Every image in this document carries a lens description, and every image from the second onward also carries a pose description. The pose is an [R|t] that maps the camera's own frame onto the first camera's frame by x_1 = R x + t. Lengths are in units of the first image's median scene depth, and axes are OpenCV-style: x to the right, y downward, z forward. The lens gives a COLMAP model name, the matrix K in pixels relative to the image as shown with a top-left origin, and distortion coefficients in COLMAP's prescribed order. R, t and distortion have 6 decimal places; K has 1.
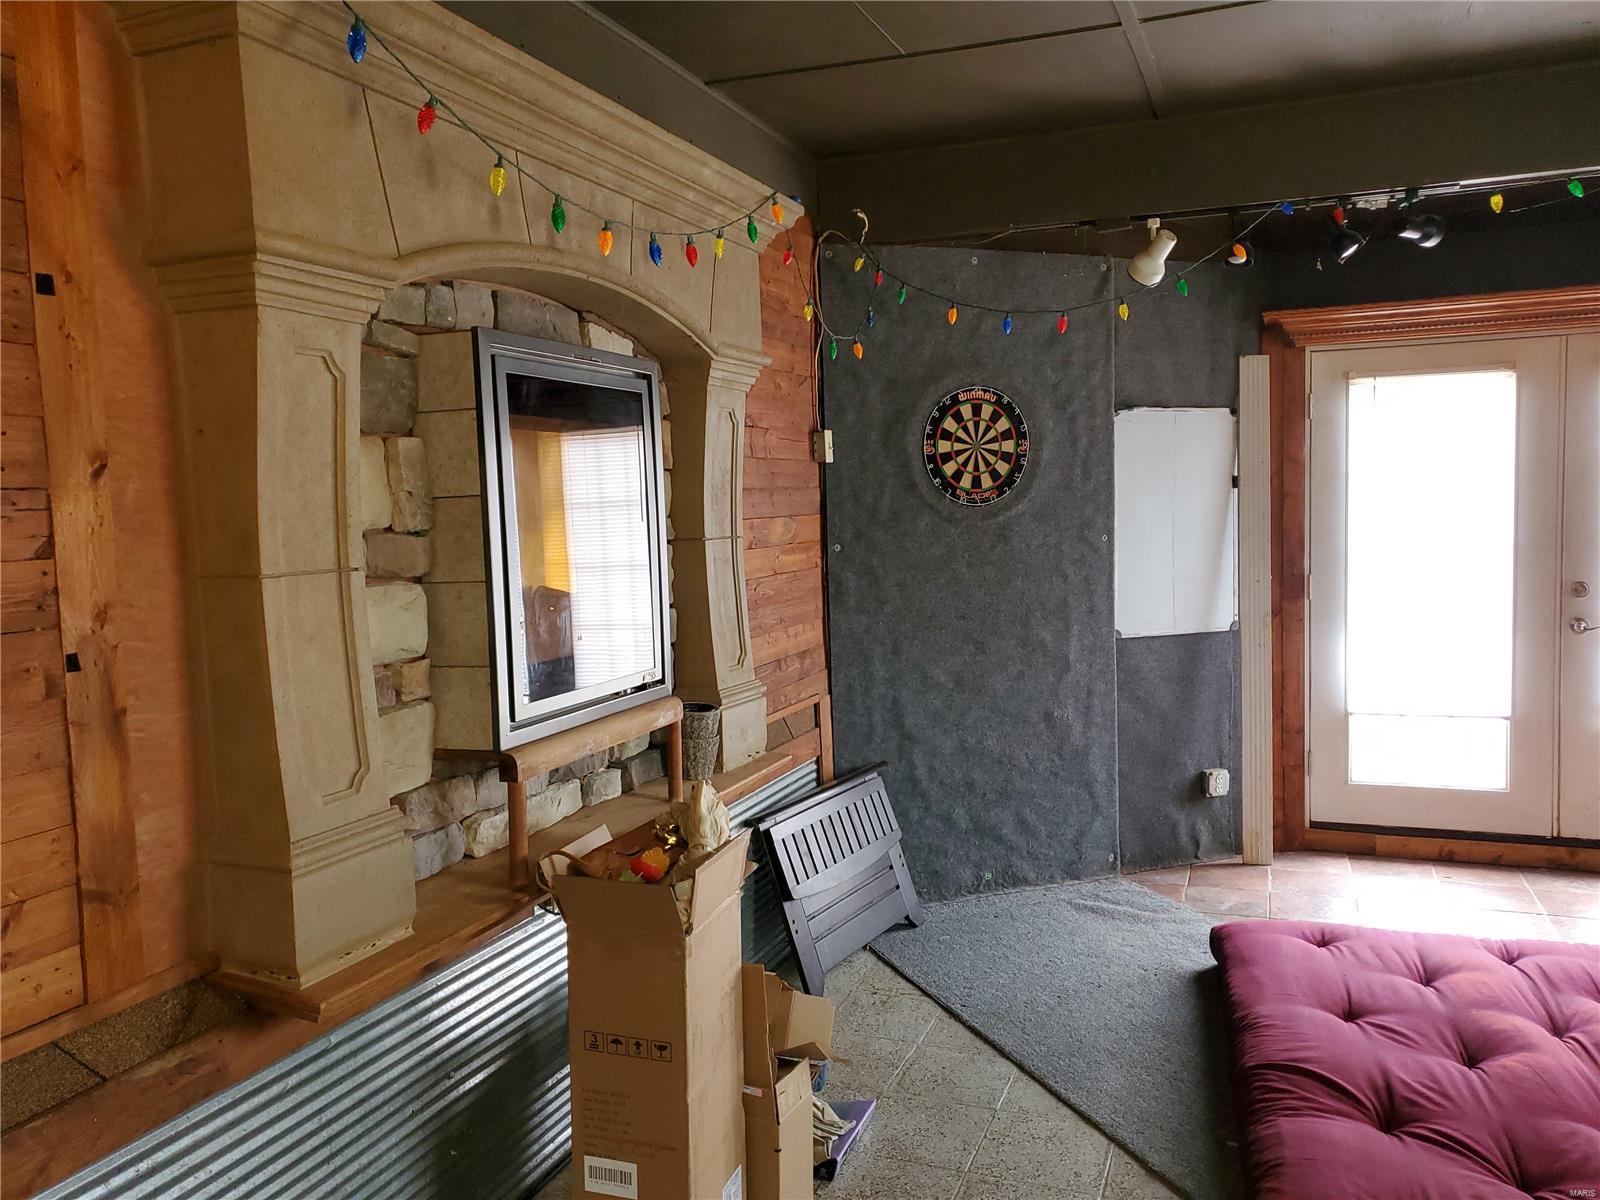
lens RADIAL K [[1239.7, 0, 796.1], [0, 1239.7, 594.8], [0, 0, 1]] dist [0.010468, 0.005213]
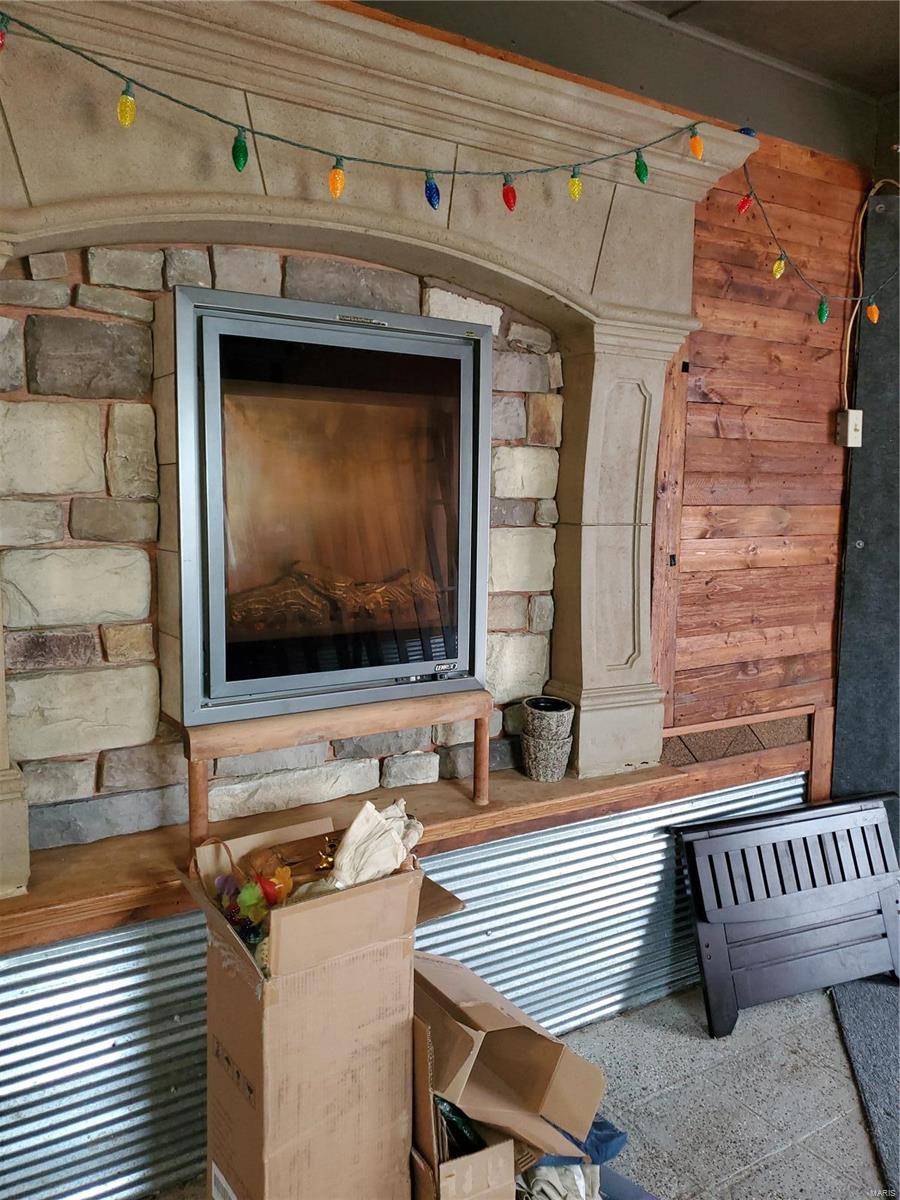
lens RADIAL K [[929.8, 0, 446.9], [0, 929.8, 598.1], [0, 0, 1]] dist [0.010468, 0.005213]
pose [[0.810232, 0.107471, -0.576171, 0.186296], [-0.081533, 0.994154, 0.070782, -0.023420], [0.580410, -0.010372, 0.814258, 0.283061]]
